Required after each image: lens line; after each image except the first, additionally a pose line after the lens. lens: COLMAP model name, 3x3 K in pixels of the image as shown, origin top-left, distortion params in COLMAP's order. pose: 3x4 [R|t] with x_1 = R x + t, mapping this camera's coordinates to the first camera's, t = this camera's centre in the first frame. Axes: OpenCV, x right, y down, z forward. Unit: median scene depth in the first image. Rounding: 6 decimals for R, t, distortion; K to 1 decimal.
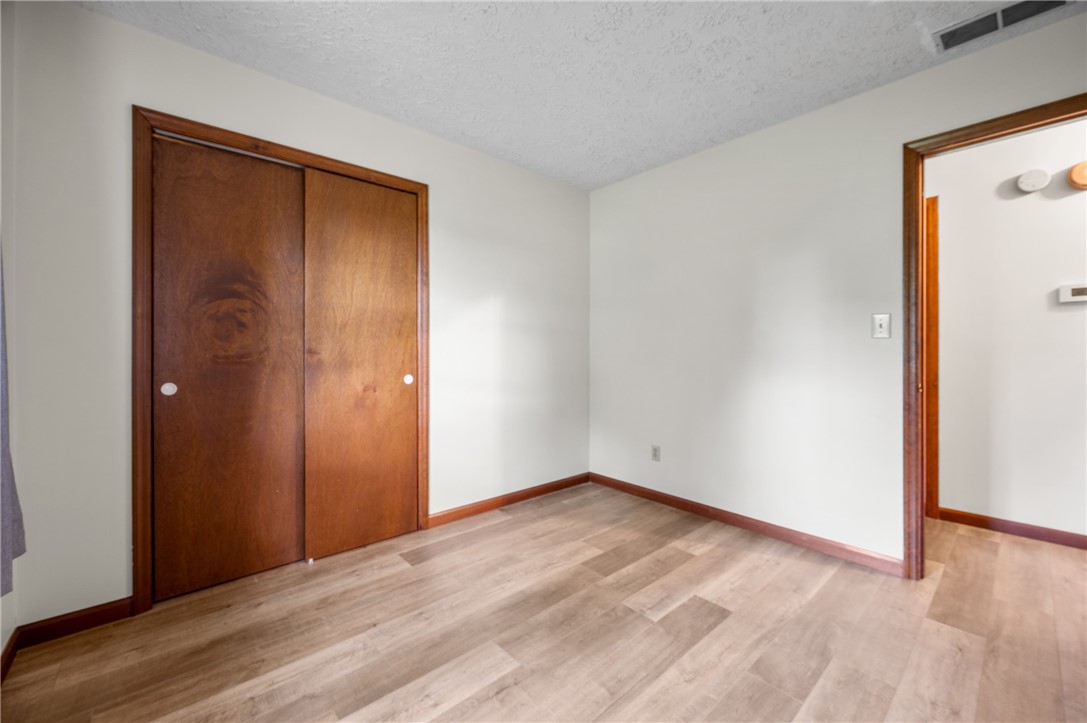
lens RADIAL K [[432.7, 0, 545.6], [0, 432.7, 354.2], [0, 0, 1]] dist [-0.003677, 0.000062]
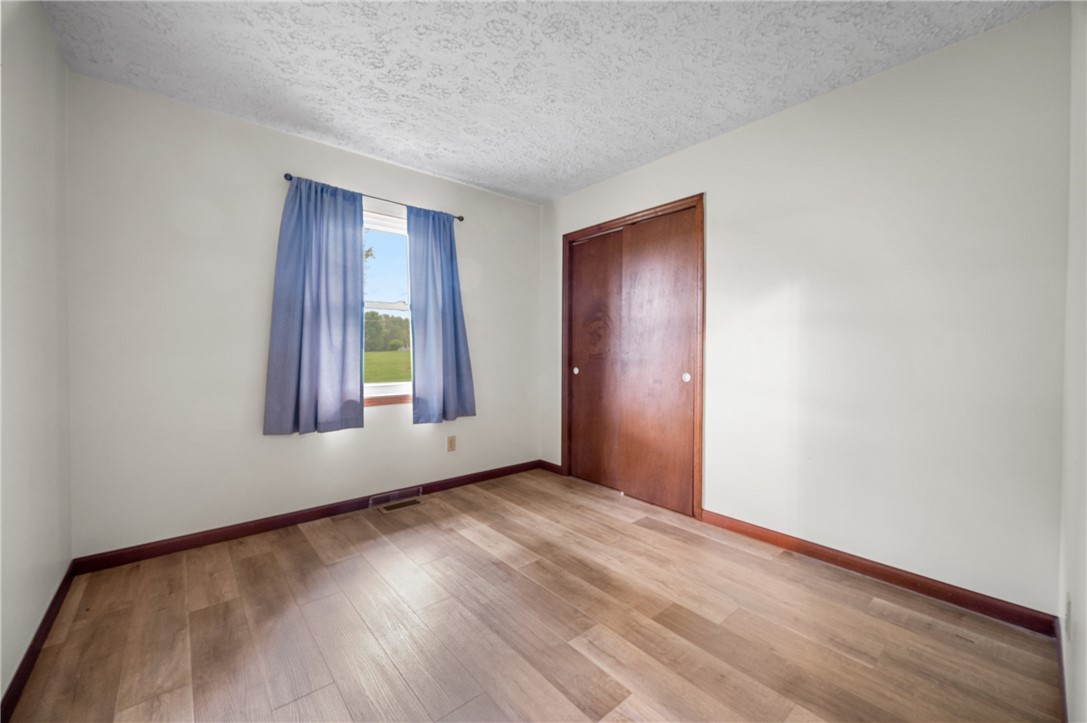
lens RADIAL K [[432.7, 0, 545.6], [0, 432.7, 354.2], [0, 0, 1]] dist [-0.003677, 0.000062]
pose [[-0.023908, 0.009134, -0.999672, 0.955137], [-0.010968, 0.999896, 0.009398, -0.009643], [0.999654, 0.011189, -0.023806, 0.780752]]
